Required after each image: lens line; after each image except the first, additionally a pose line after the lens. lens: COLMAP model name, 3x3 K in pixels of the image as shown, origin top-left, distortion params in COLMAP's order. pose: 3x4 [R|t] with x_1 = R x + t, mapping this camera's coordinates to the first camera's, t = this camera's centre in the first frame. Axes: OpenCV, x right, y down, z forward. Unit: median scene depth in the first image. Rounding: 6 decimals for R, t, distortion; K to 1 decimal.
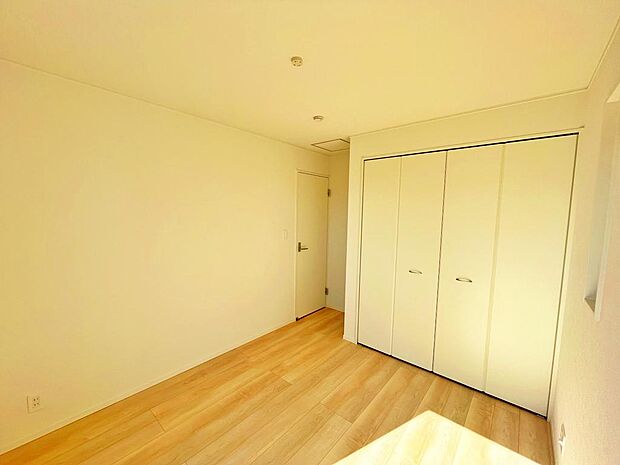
lens RADIAL K [[253.2, 0, 310.0], [0, 253.2, 232.5], [0, 0, 1]] dist [-0.001330, -0.000323]
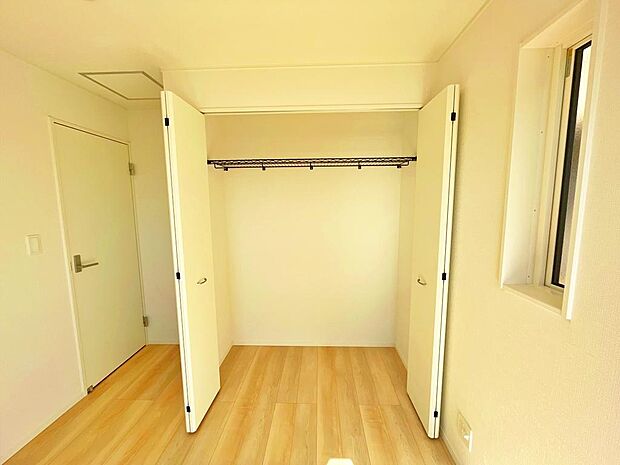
lens RADIAL K [[253.2, 0, 310.0], [0, 253.2, 232.5], [0, 0, 1]] dist [-0.001330, -0.000323]
pose [[0.782821, -0.100869, 0.614017, 0.022331], [0.078333, 0.994898, 0.063572, -0.005079], [-0.617296, -0.001668, 0.786729, 0.253144]]
